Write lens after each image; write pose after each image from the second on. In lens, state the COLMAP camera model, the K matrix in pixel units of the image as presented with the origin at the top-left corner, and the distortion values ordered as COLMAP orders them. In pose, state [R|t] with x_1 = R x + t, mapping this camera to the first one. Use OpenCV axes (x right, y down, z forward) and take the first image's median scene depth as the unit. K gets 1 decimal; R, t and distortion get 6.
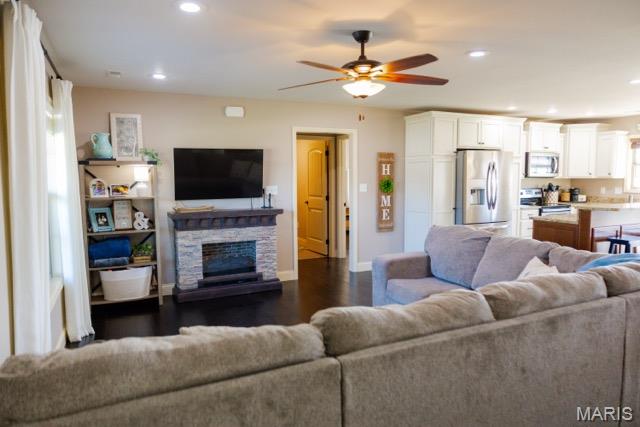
lens RADIAL K [[425.7, 0, 320.0], [0, 425.7, 213.5], [0, 0, 1]] dist [-0.003319, 0.003082]
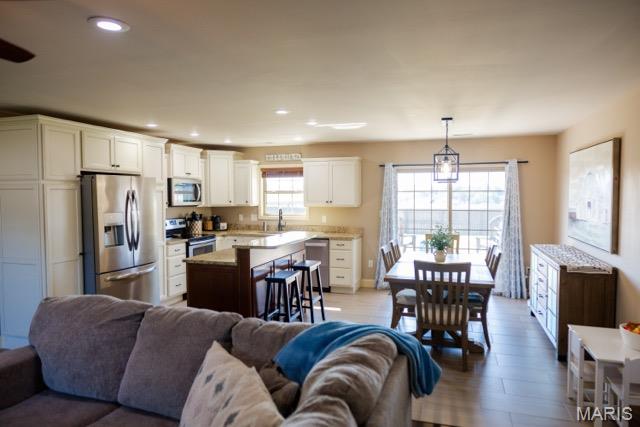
lens RADIAL K [[425.7, 0, 320.0], [0, 425.7, 213.5], [0, 0, 1]] dist [-0.003319, 0.003082]
pose [[0.684689, -0.029402, 0.728242, 0.069176], [0.062467, 0.997877, -0.018443, -0.041753], [-0.726153, 0.058119, 0.685072, 0.209232]]
